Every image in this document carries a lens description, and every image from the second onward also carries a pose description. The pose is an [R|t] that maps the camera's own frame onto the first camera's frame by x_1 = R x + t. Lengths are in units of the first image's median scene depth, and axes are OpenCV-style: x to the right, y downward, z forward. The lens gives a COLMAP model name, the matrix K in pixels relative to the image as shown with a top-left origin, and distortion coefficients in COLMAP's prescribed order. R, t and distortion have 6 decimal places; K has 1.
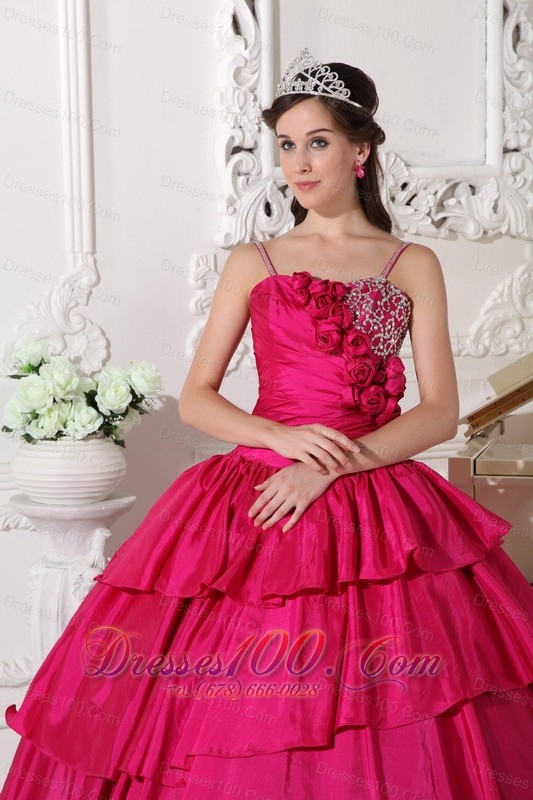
lens RADIAL K [[1738.1, 0, 254.4], [0, 1738.1, 434.0], [0, 0, 1]] dist [0.176519, 0.478986]
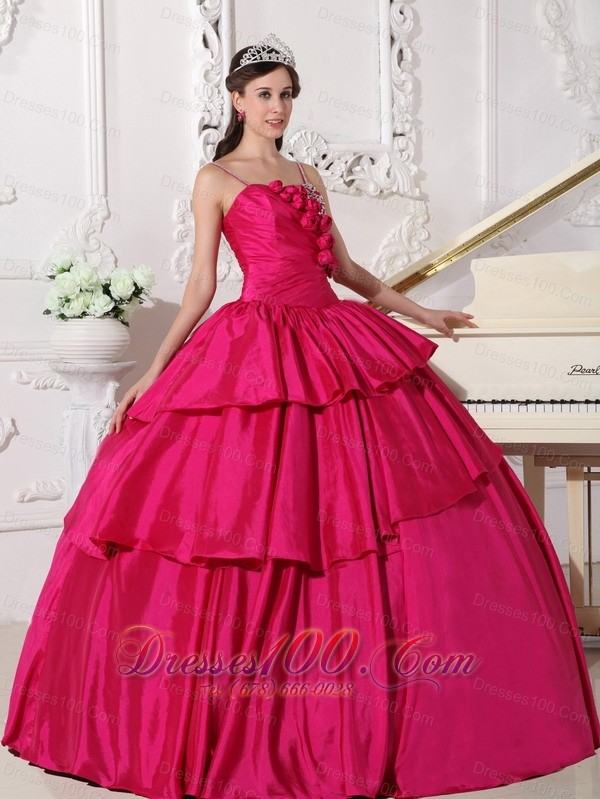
lens RADIAL K [[1520.6, 0, 302.0], [0, 1520.6, 397.1], [0, 0, 1]] dist [0.002884, 0.132291]
pose [[0.998319, -0.004912, 0.057747, -0.004733], [0.007642, 0.998859, -0.047152, 0.117728], [-0.057449, 0.047514, 0.997217, -0.235130]]
